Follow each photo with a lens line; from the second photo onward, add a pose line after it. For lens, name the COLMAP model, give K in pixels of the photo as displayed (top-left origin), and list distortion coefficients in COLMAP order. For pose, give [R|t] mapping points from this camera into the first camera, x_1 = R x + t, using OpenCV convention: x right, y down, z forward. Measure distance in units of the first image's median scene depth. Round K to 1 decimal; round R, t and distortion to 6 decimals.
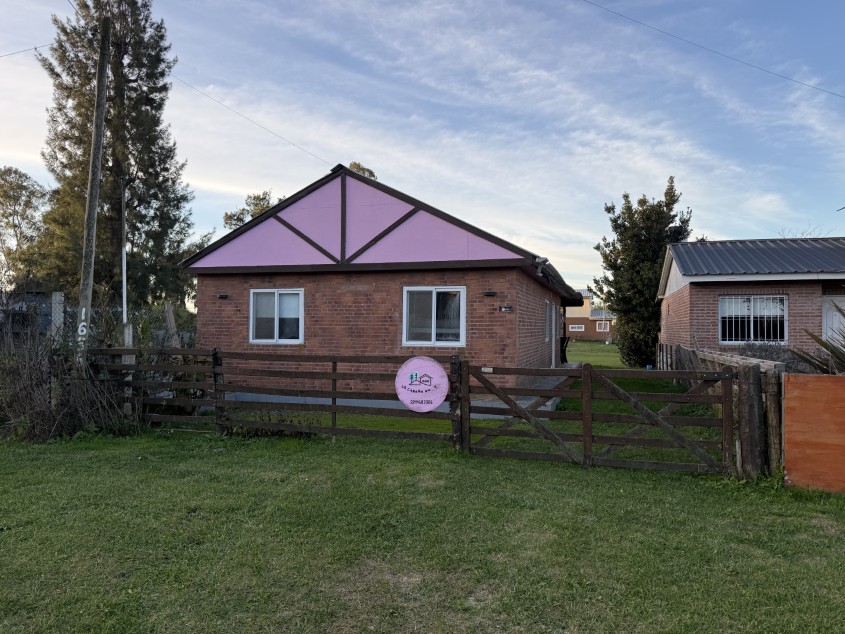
lens RADIAL K [[596.6, 0, 428.6], [0, 596.6, 316.1], [0, 0, 1]] dist [0.057982, -0.065308]
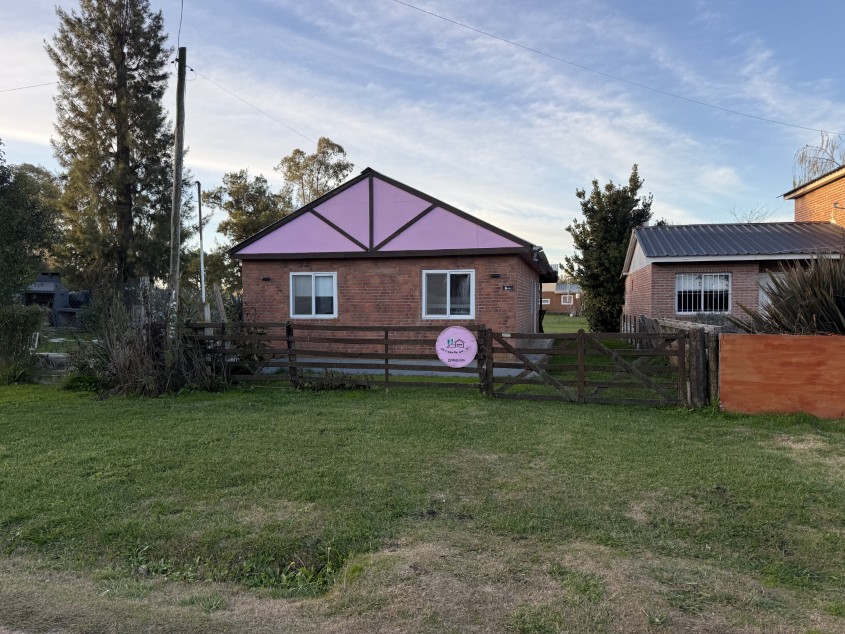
lens RADIAL K [[596.6, 0, 426.5], [0, 596.6, 320.3], [0, 0, 1]] dist [0.057982, -0.065308]
pose [[0.998183, -0.011394, 0.059171, -0.101223], [0.008424, 0.998703, 0.050207, -0.007521], [-0.059666, -0.049617, 0.996984, -0.202235]]
